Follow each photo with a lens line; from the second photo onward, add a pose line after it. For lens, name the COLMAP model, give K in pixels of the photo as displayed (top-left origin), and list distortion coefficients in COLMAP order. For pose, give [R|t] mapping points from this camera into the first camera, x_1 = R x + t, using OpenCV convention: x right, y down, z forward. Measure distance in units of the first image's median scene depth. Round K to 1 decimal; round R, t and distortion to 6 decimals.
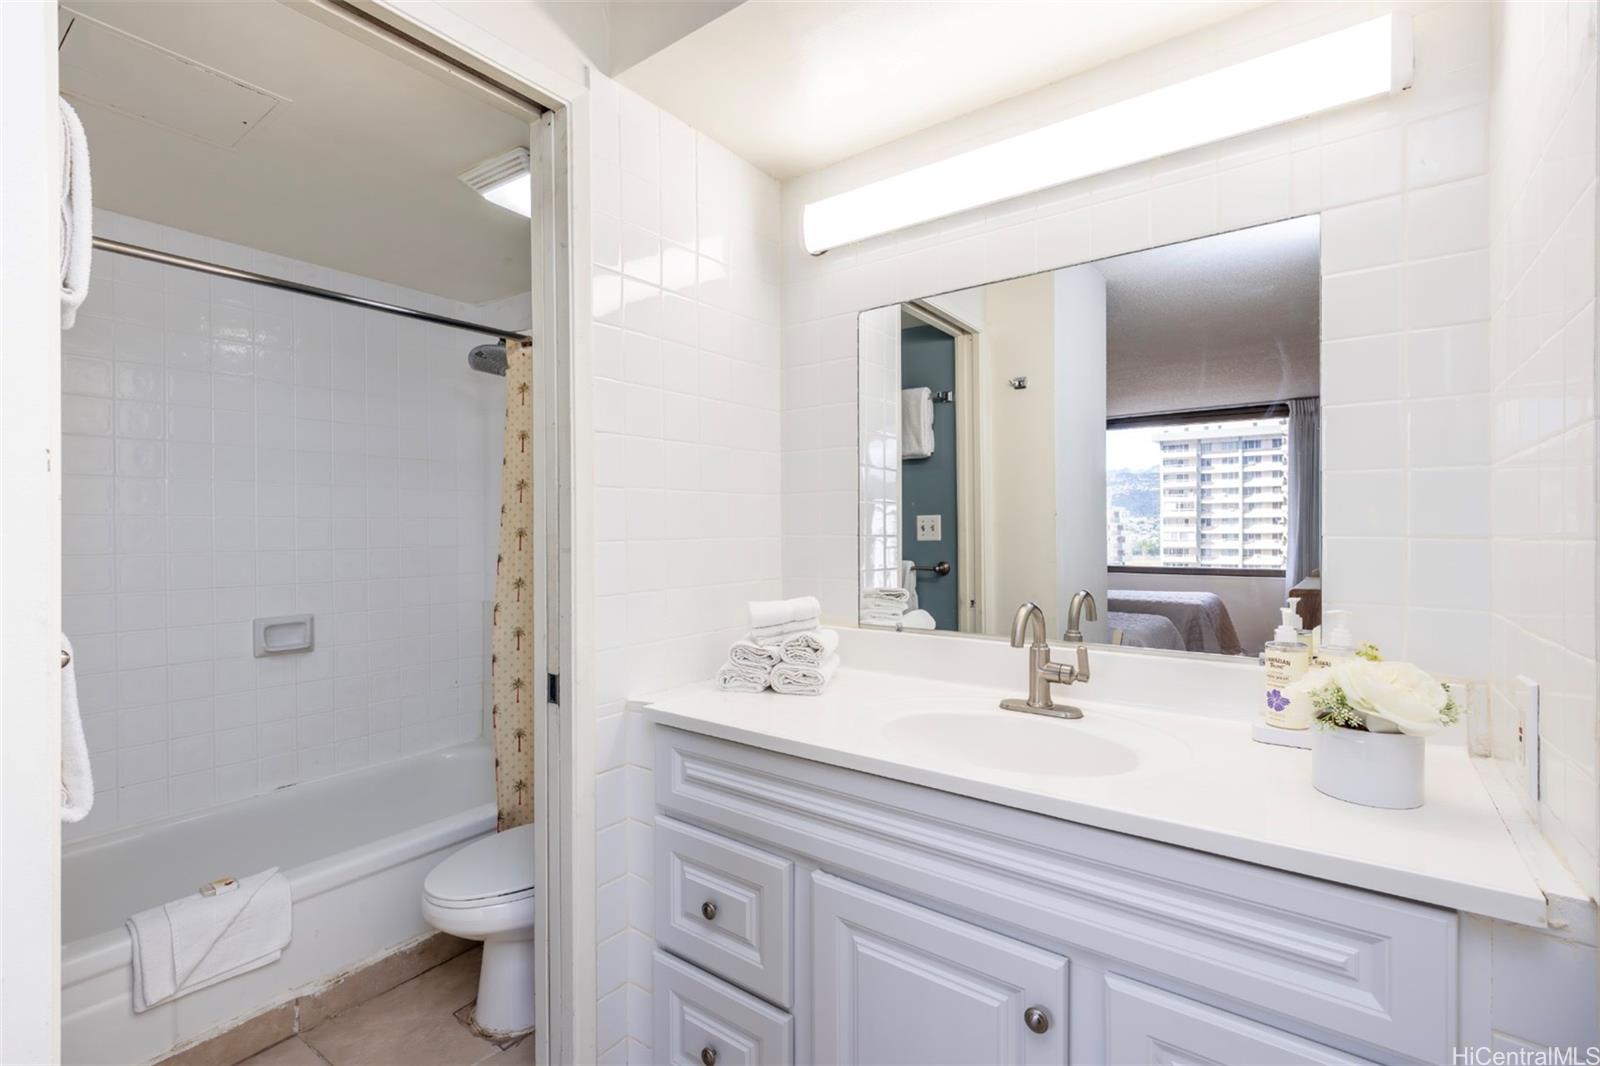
lens RADIAL K [[742.5, 0, 772.5], [0, 742.5, 535.2], [0, 0, 1]] dist [0.016766, -0.000032]
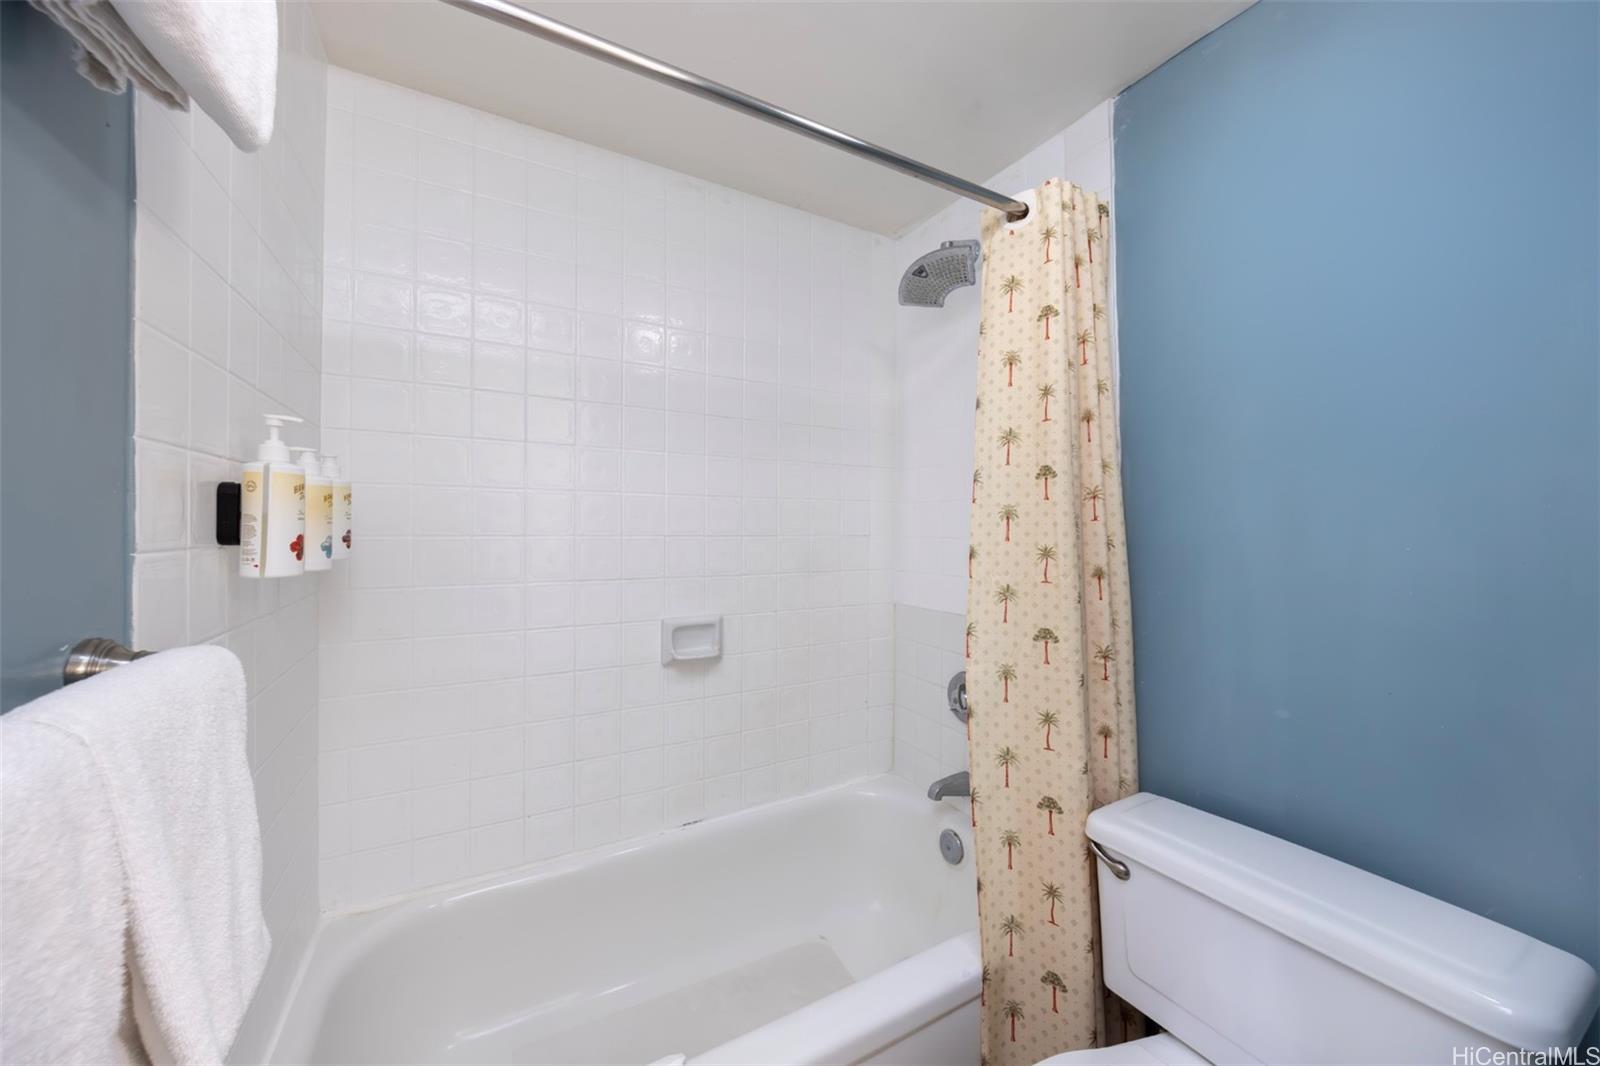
lens RADIAL K [[584.5, 0, 771.1], [0, 584.5, 528.7], [0, 0, 1]] dist [-0.006139, 0.000255]
pose [[0.900394, 0.012356, -0.434899, -0.305660], [-0.011800, 0.999922, 0.003981, 0.010443], [0.434915, 0.001547, 0.900470, 0.471836]]
